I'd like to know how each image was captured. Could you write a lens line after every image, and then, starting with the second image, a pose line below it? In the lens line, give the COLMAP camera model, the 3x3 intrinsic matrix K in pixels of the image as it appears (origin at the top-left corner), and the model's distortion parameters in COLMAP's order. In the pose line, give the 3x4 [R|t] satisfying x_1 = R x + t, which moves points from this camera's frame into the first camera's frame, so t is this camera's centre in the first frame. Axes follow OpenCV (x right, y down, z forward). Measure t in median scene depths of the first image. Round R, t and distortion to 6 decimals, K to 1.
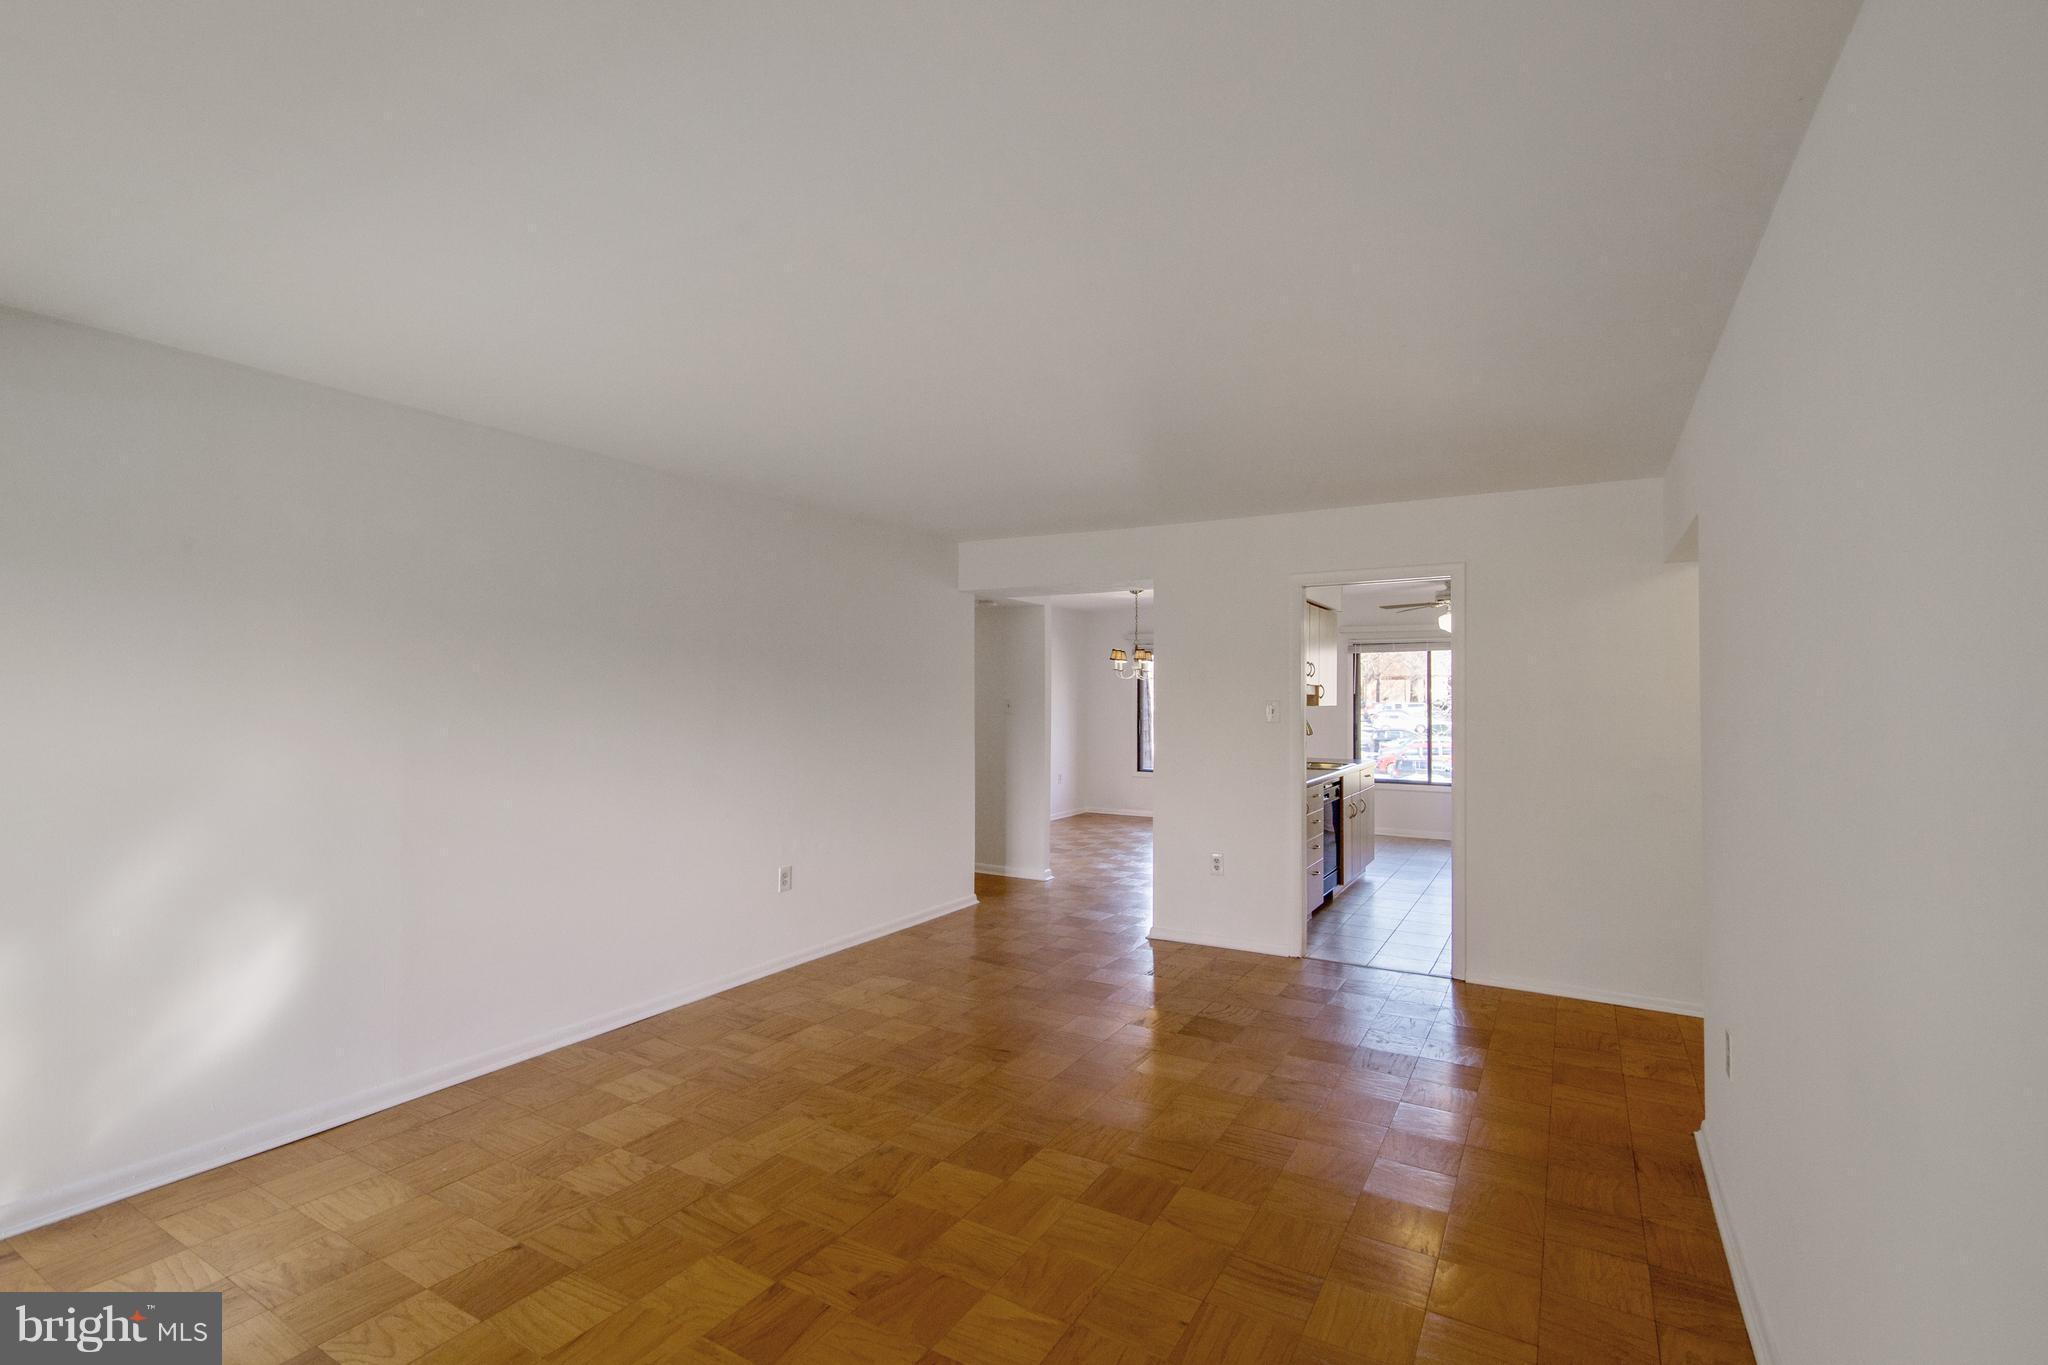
lens RADIAL K [[938.2, 0, 1021.2], [0, 938.2, 686.5], [0, 0, 1]] dist [-0.011382, 0.001069]
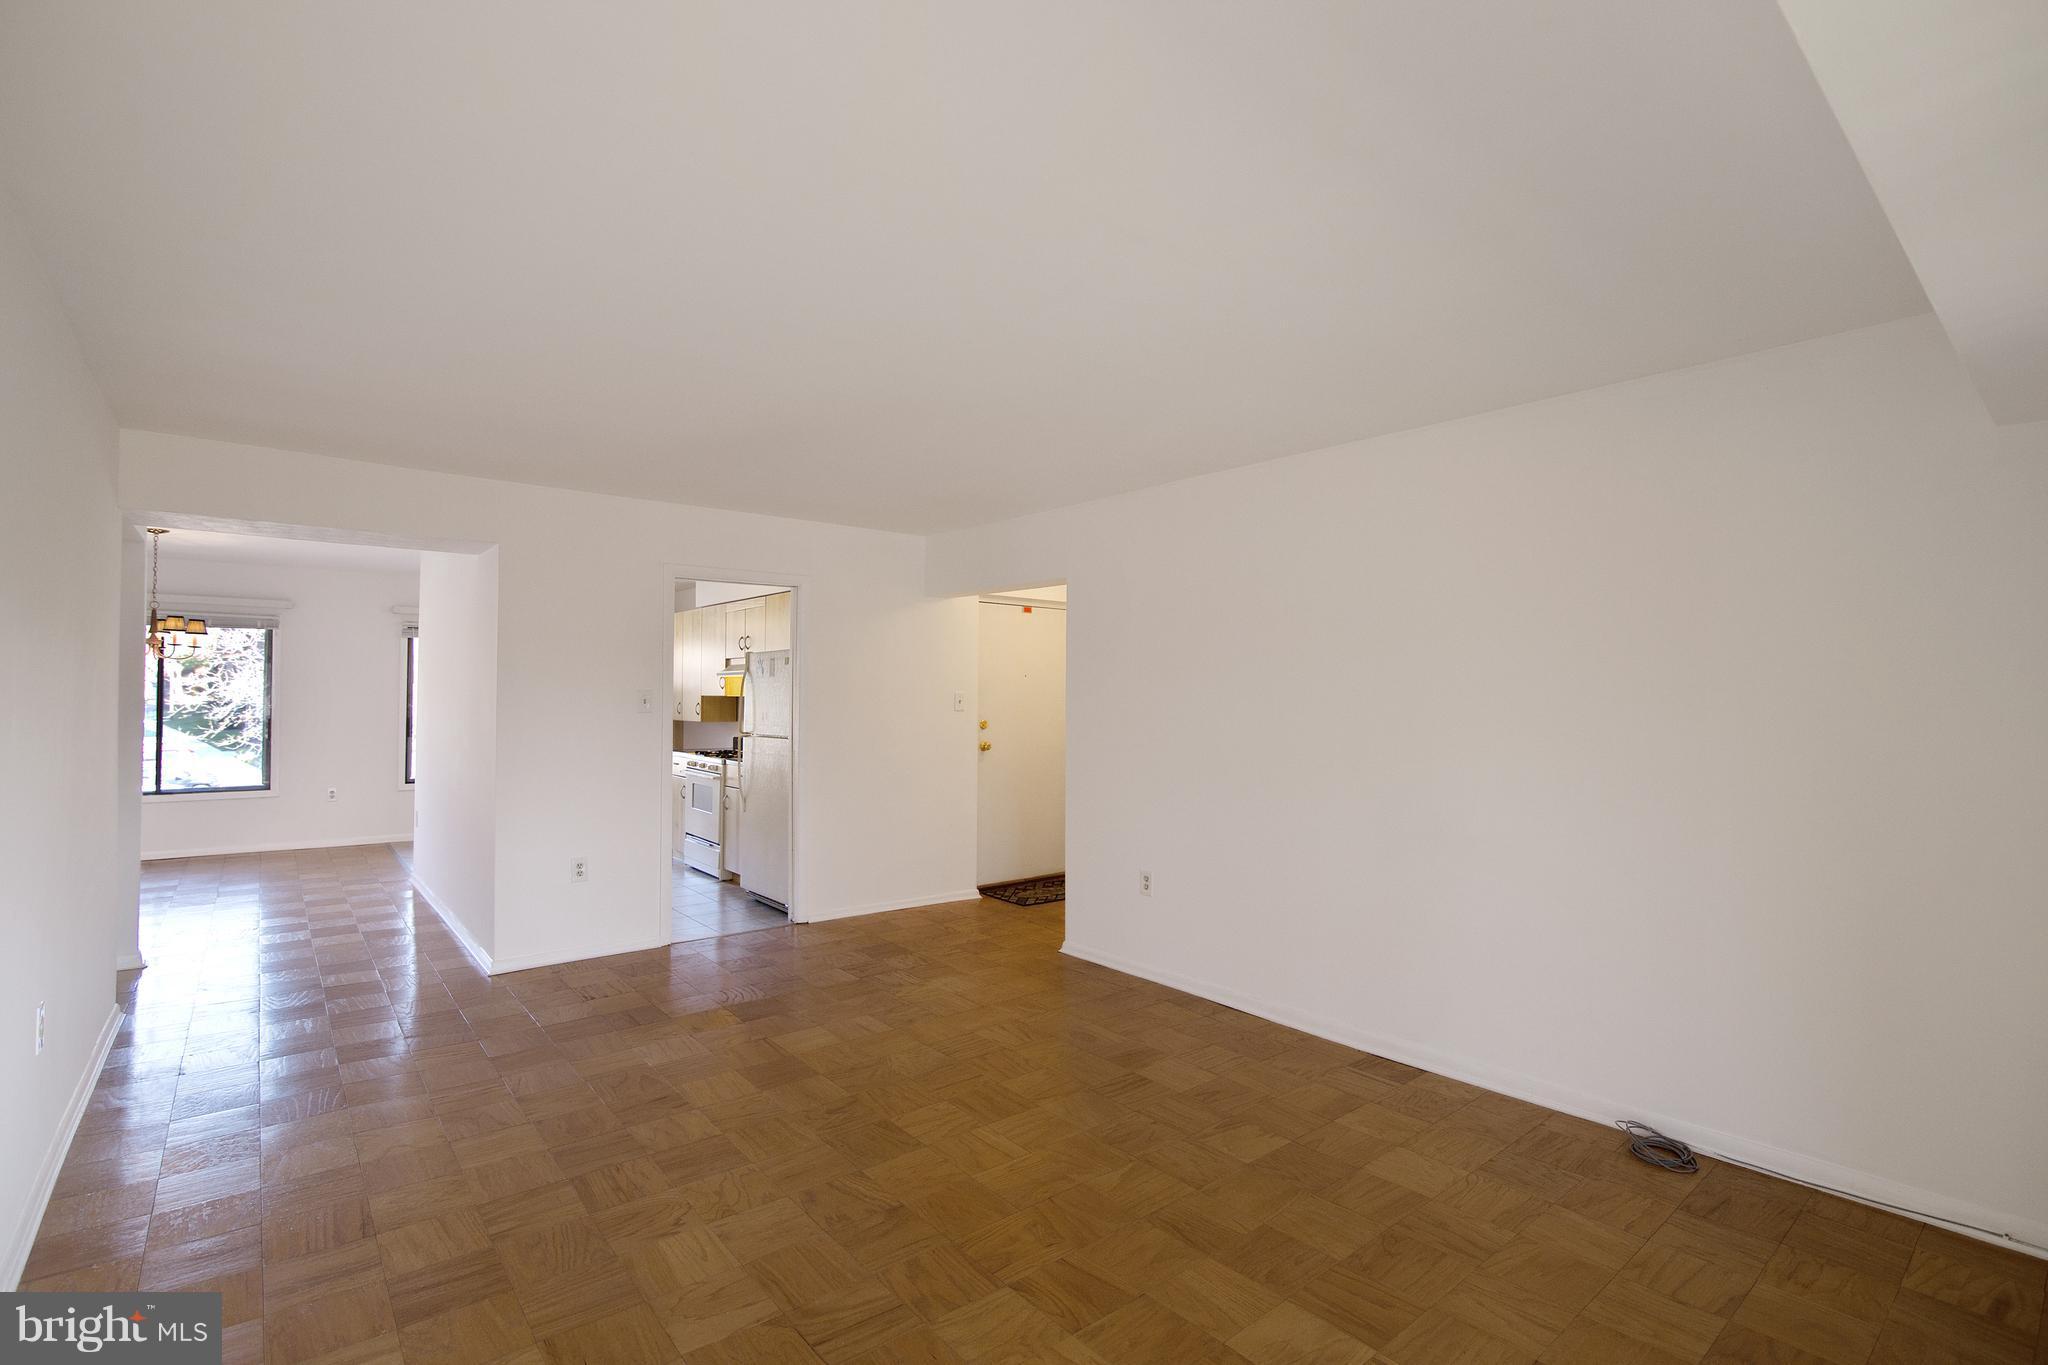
lens RADIAL K [[942.2, 0, 1024.6], [0, 942.2, 671.8], [0, 0, 1]] dist [-0.017569, 0.000554]
pose [[0.342803, 0.019738, 0.939200, -0.289363], [-0.015113, 0.999766, -0.015494, 0.001935], [-0.939286, -0.008883, 0.343021, 0.158101]]
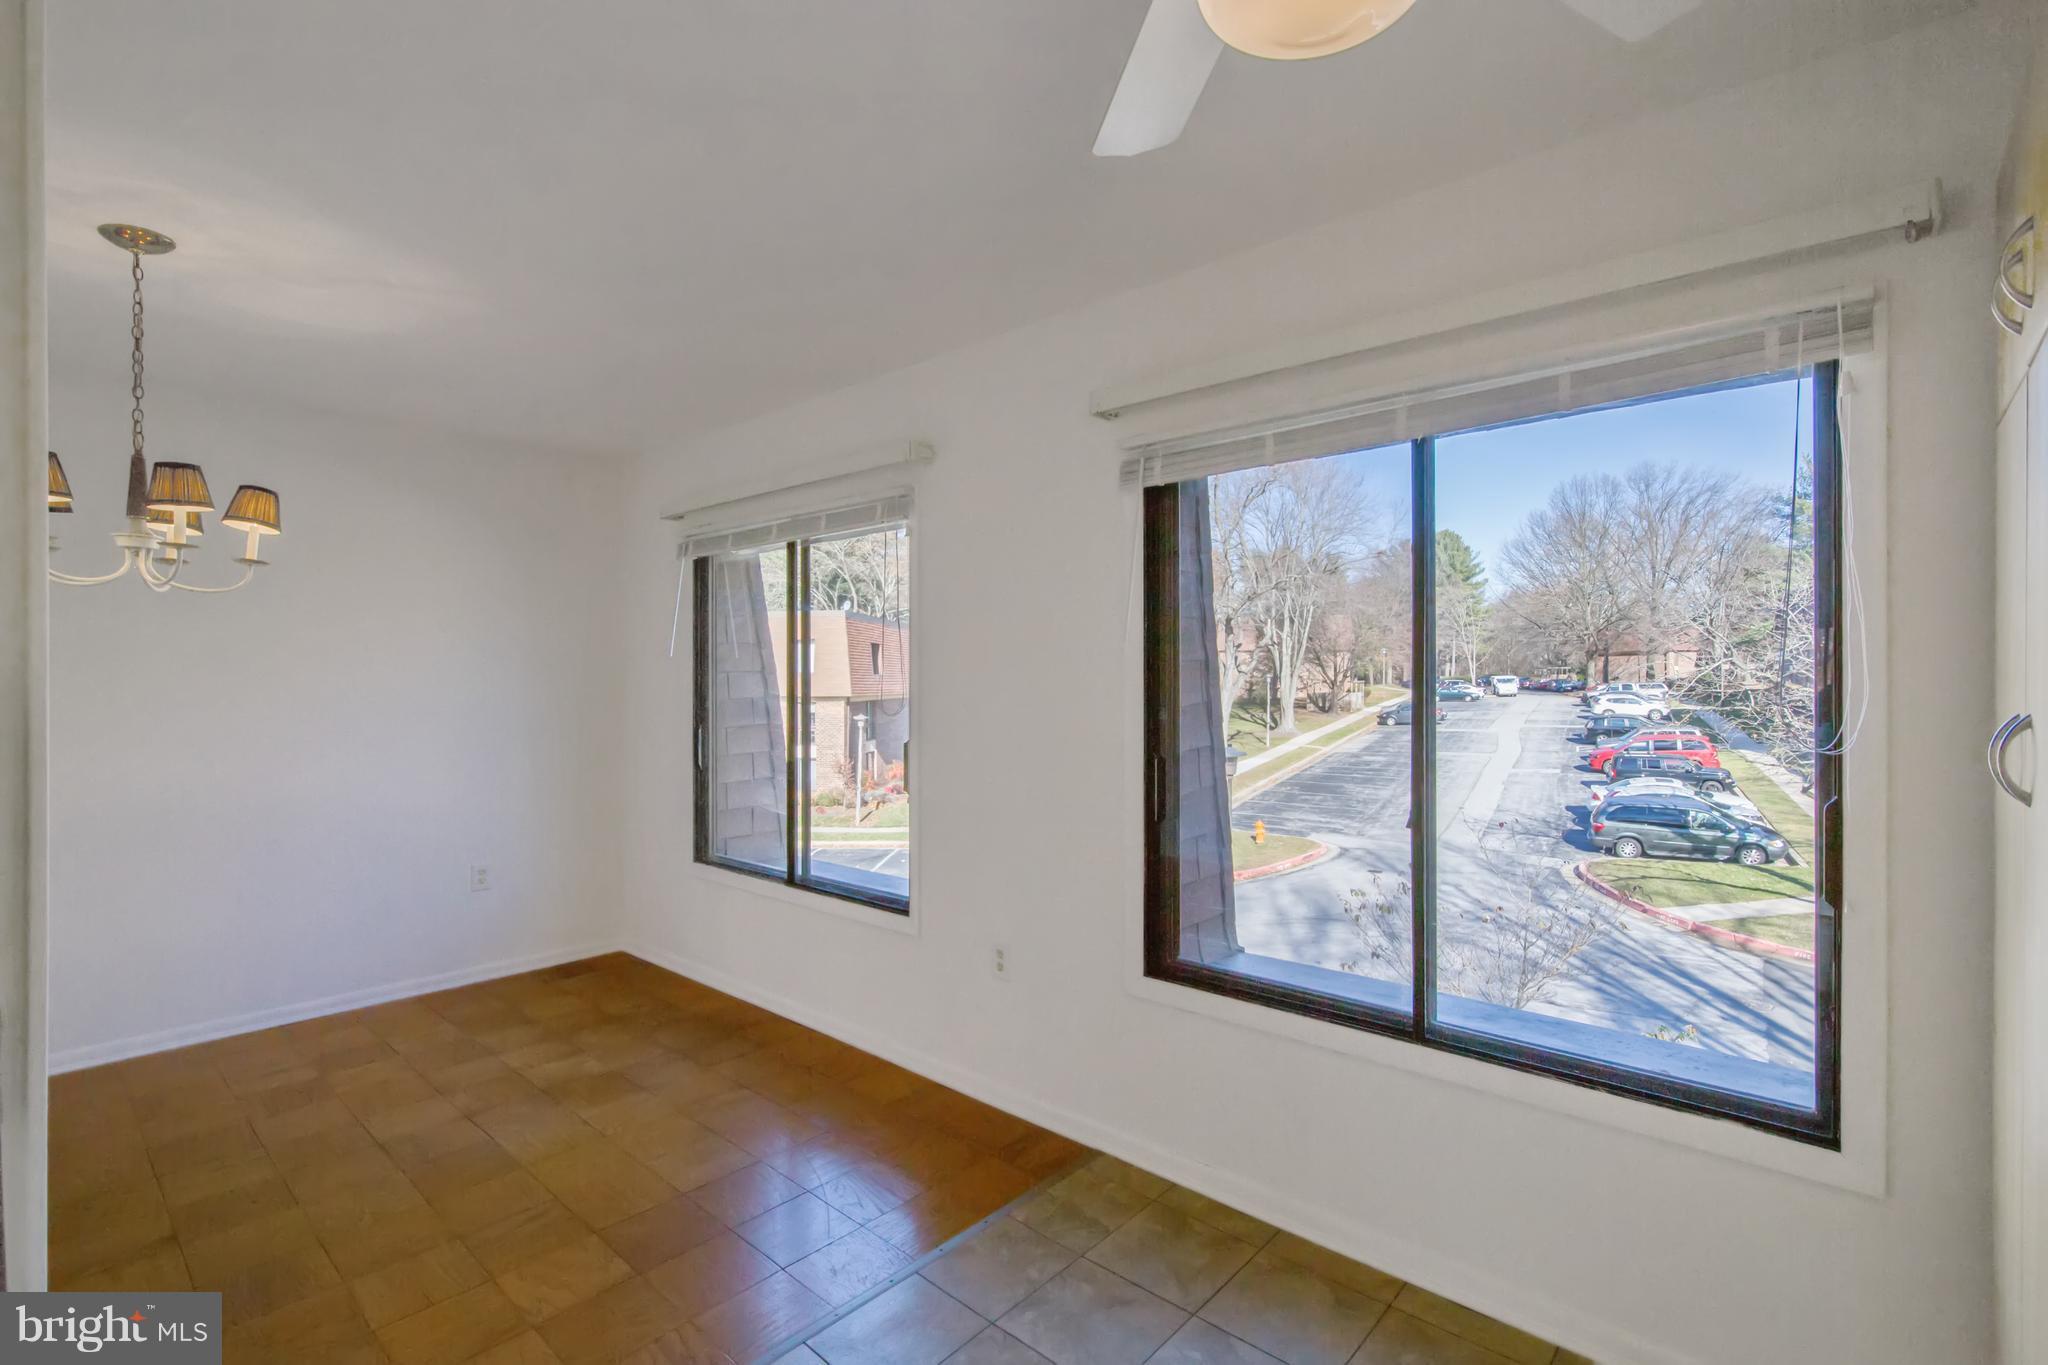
lens RADIAL K [[944.7, 0, 1029.1], [0, 944.7, 679.7], [0, 0, 1]] dist [-0.002120, -0.000422]
pose [[0.981991, -0.004530, -0.188875, 0.389344], [0.006712, 0.999918, 0.010915, 0.016032], [0.188810, -0.011986, 0.981941, 0.767359]]
